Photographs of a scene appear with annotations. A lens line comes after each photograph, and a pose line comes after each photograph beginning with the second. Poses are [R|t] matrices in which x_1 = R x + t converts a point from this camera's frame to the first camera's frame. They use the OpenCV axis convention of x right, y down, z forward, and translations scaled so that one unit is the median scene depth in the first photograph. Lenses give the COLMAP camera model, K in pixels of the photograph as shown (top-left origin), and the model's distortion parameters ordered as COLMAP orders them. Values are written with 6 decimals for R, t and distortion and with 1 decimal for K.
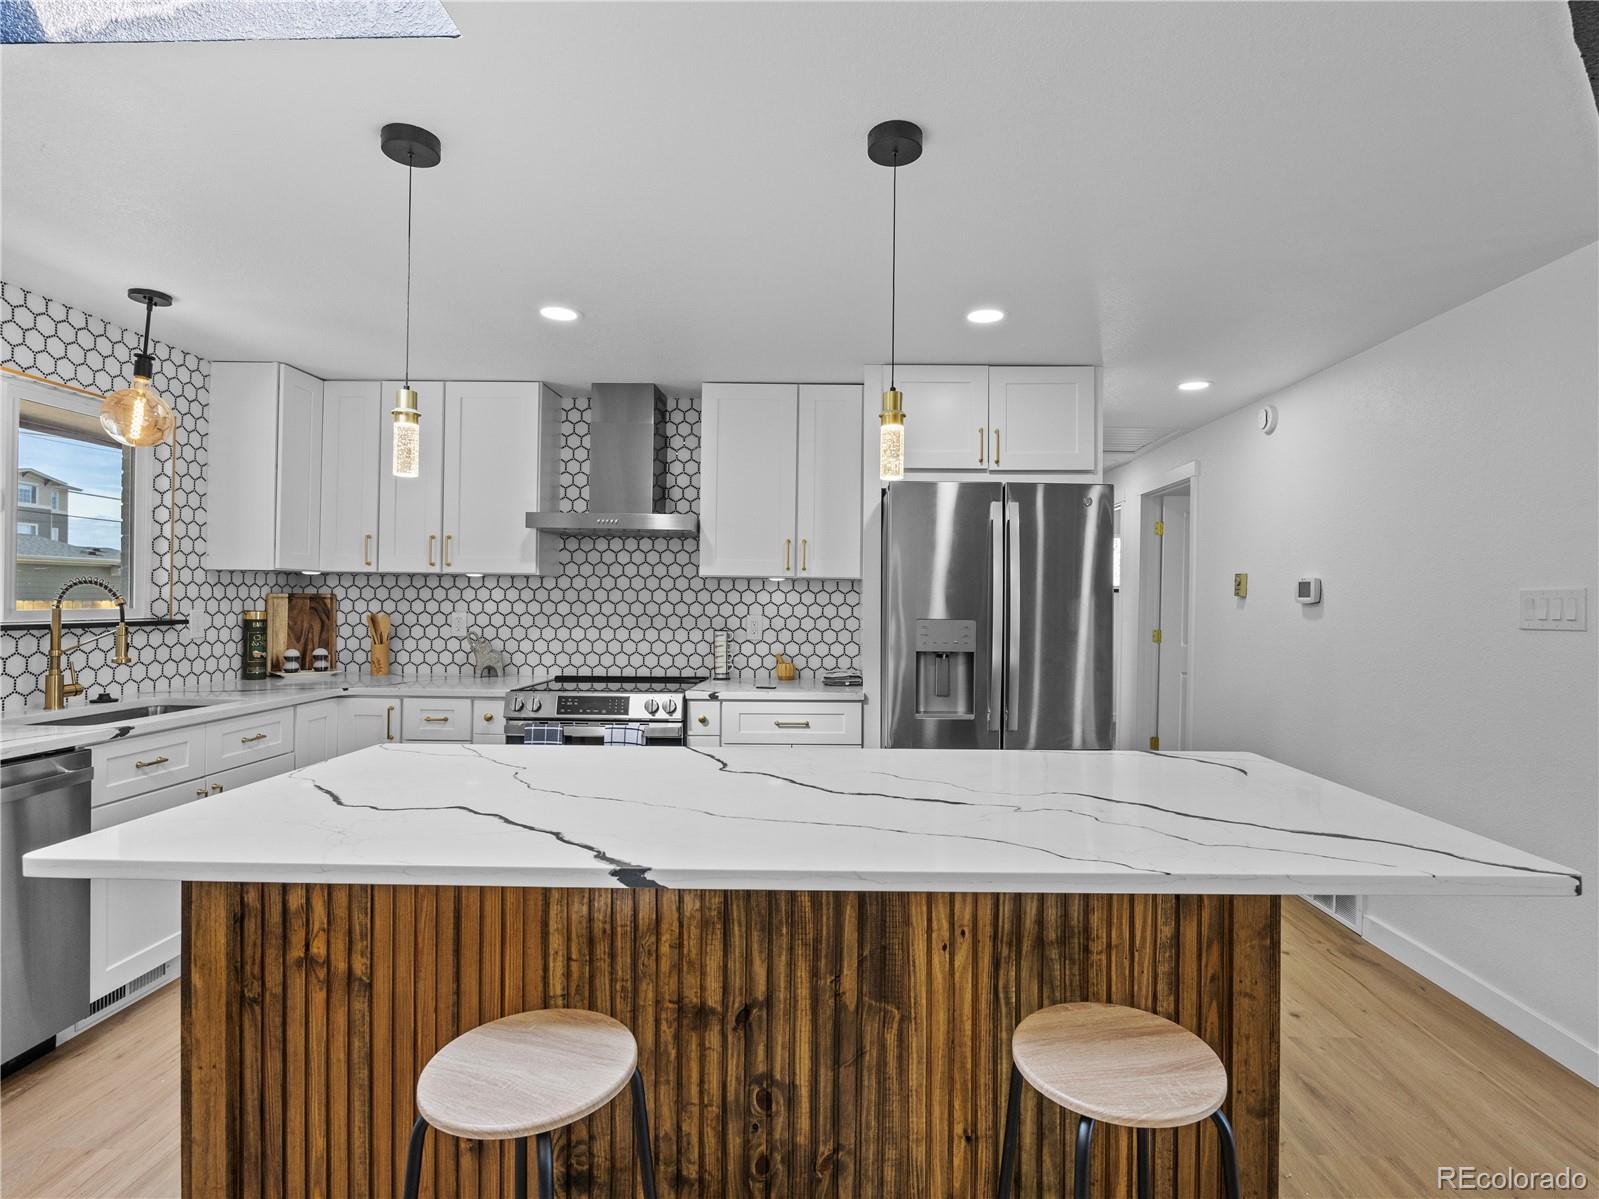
lens RADIAL K [[802.8, 0, 830.6], [0, 802.8, 597.0], [0, 0, 1]] dist [-0.018530, 0.000841]
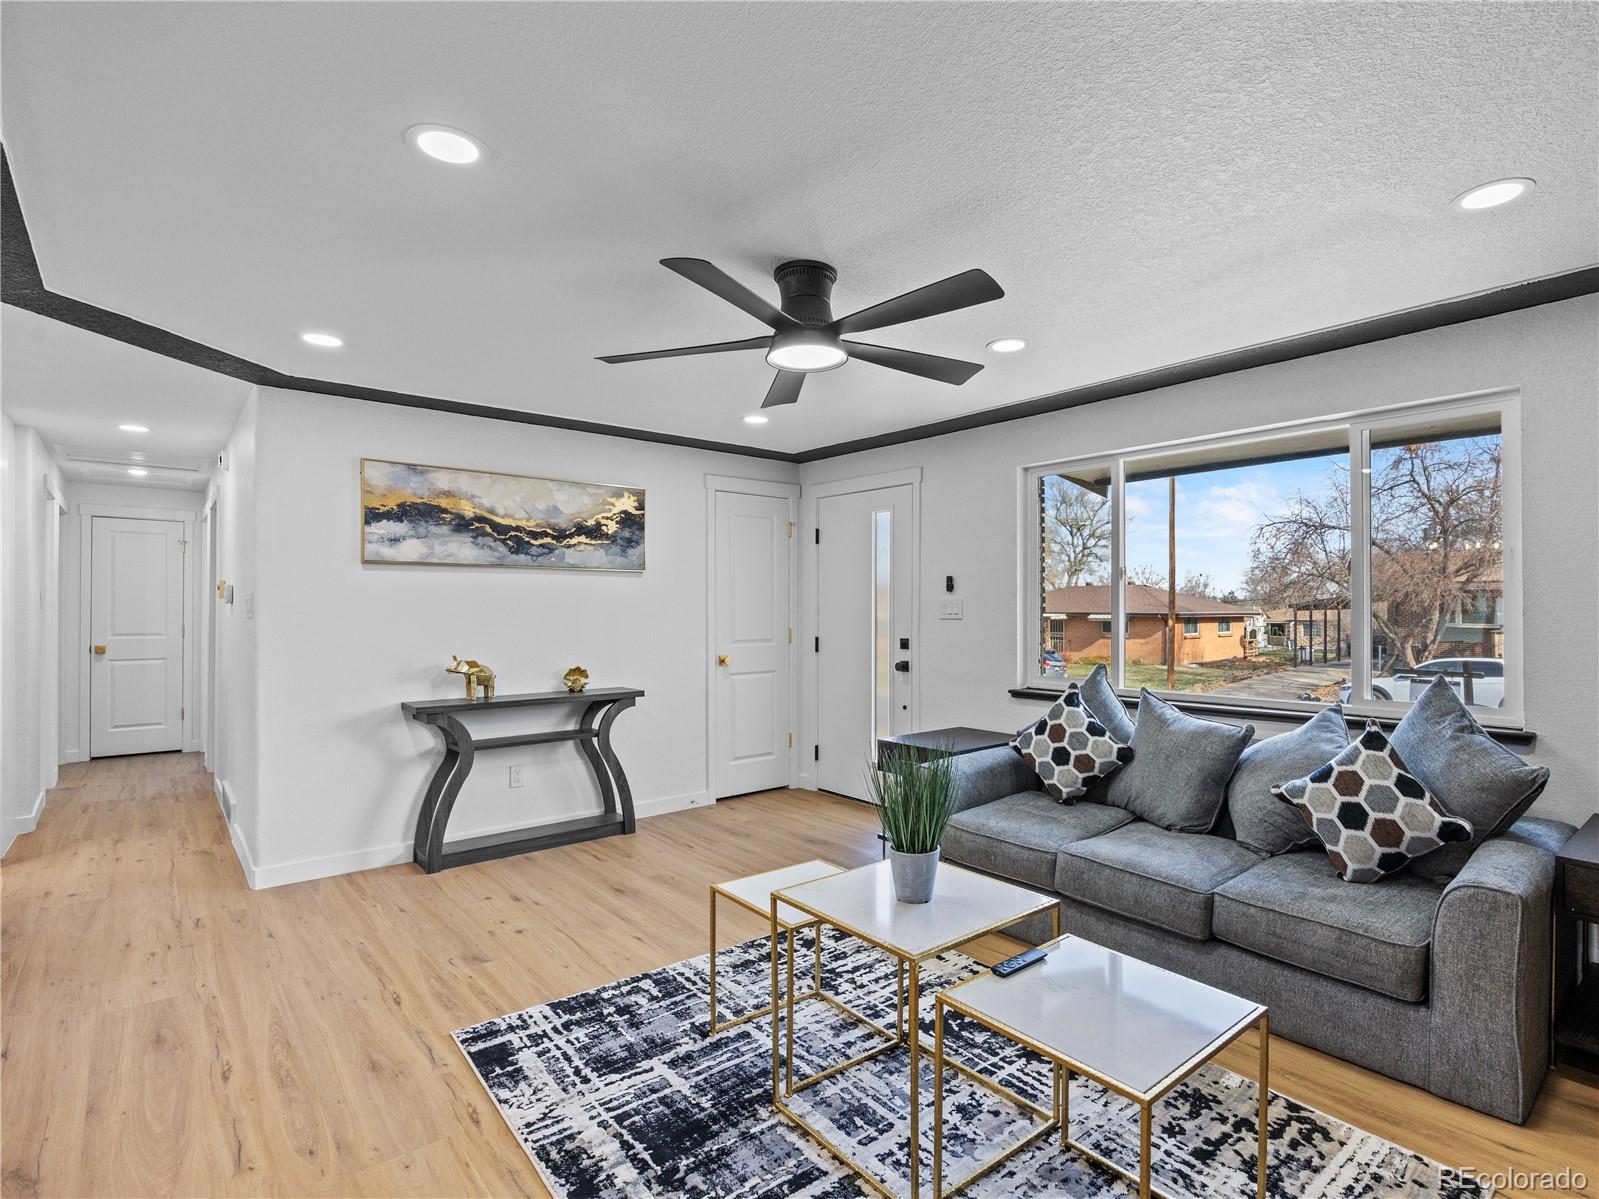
lens RADIAL K [[811.1, 0, 871.0], [0, 811.1, 610.0], [0, 0, 1]] dist [-0.014854, 0.000874]
pose [[0.746178, -0.017862, 0.665507, 0.508920], [0.007843, 0.999806, 0.018042, 0.002206], [-0.665701, -0.008243, 0.746173, -0.719745]]
